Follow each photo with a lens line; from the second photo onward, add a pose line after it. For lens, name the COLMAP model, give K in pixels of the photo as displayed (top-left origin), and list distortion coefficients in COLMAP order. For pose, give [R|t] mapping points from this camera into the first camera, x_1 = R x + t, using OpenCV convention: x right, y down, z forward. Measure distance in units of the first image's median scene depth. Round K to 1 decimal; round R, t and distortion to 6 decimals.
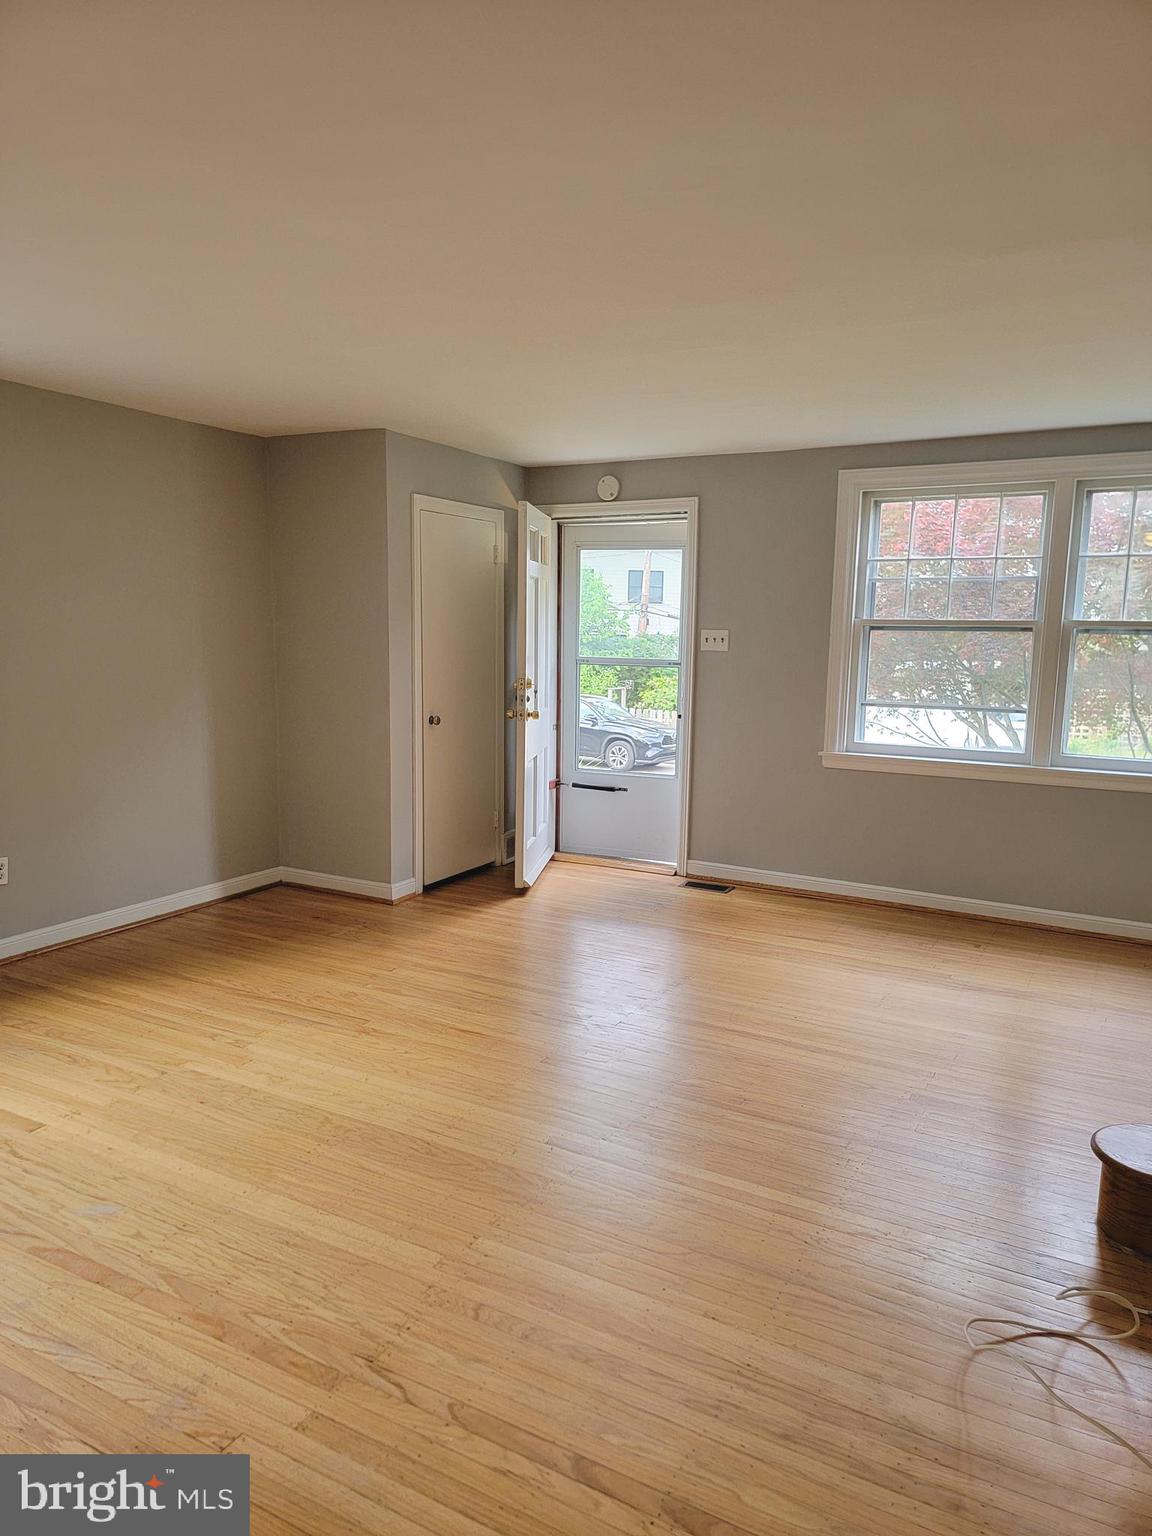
lens RADIAL K [[1066.1, 0, 565.4], [0, 1066.1, 781.0], [0, 0, 1]] dist [0.071840, -0.049659]
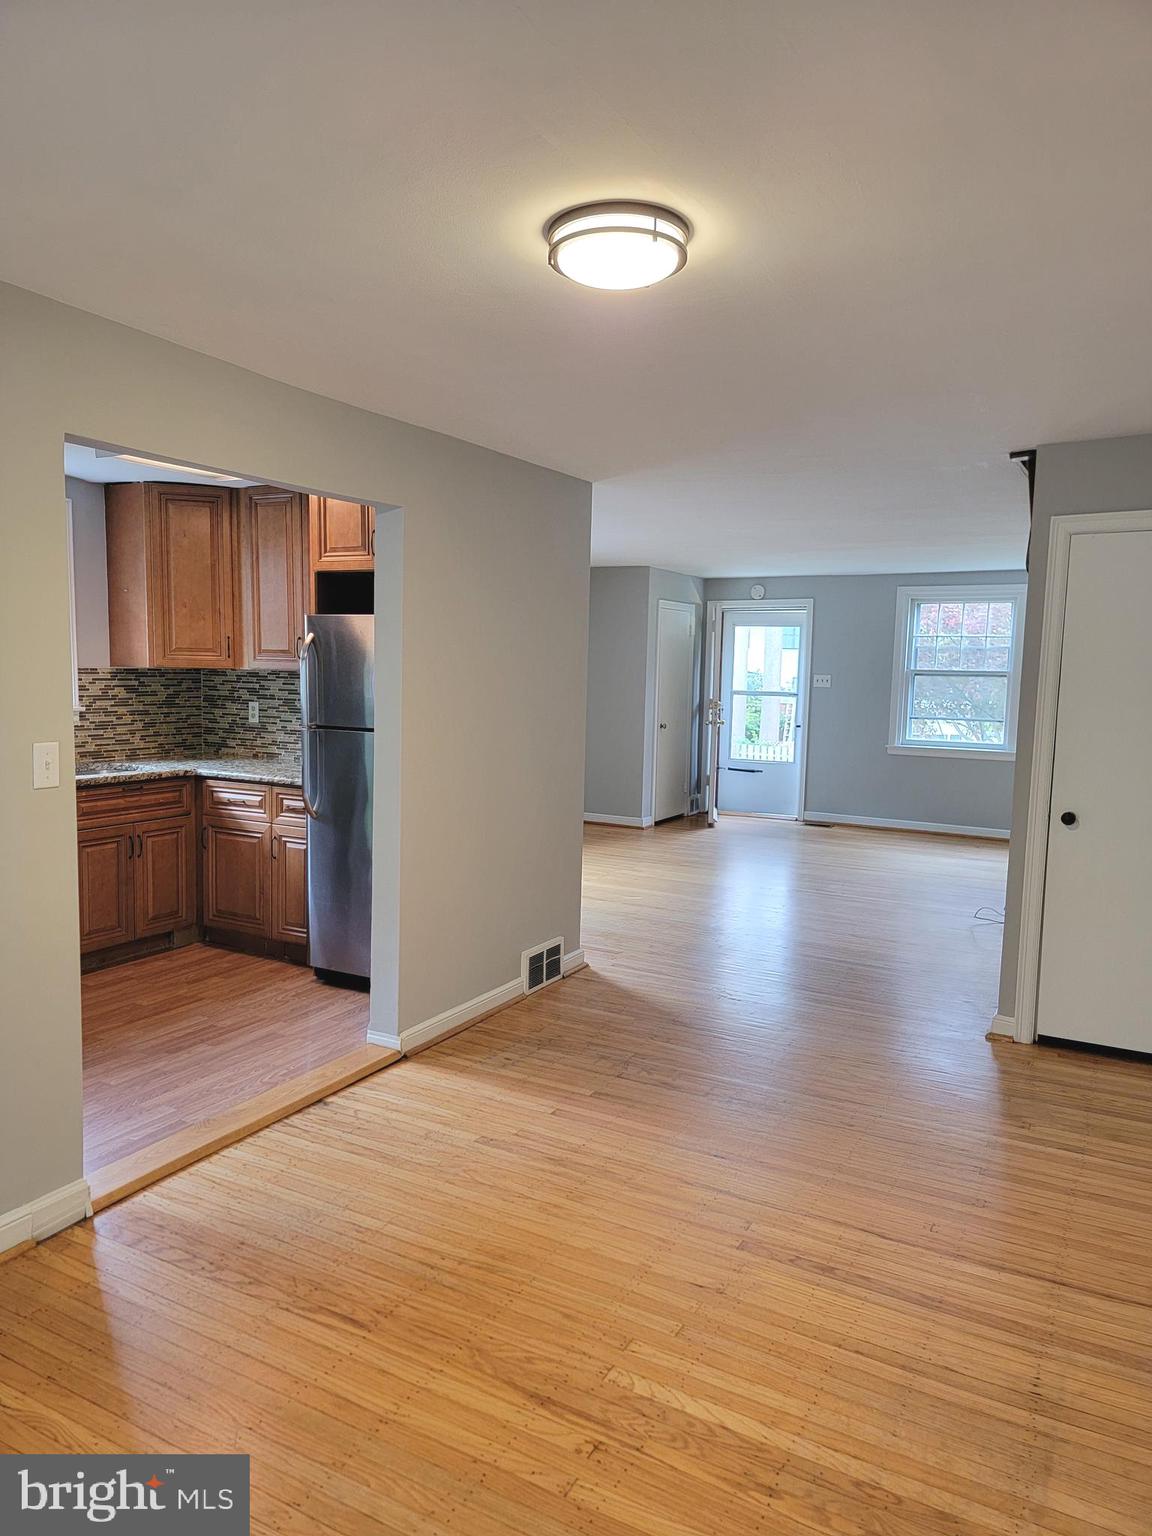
lens RADIAL K [[1059.5, 0, 561.0], [0, 1059.5, 769.0], [0, 0, 1]] dist [0.113202, -0.110018]
pose [[0.999848, 0.006430, -0.016204, -0.249503], [-0.007198, 0.998830, -0.047820, 0.094017], [0.015878, 0.047929, 0.998725, -0.706102]]
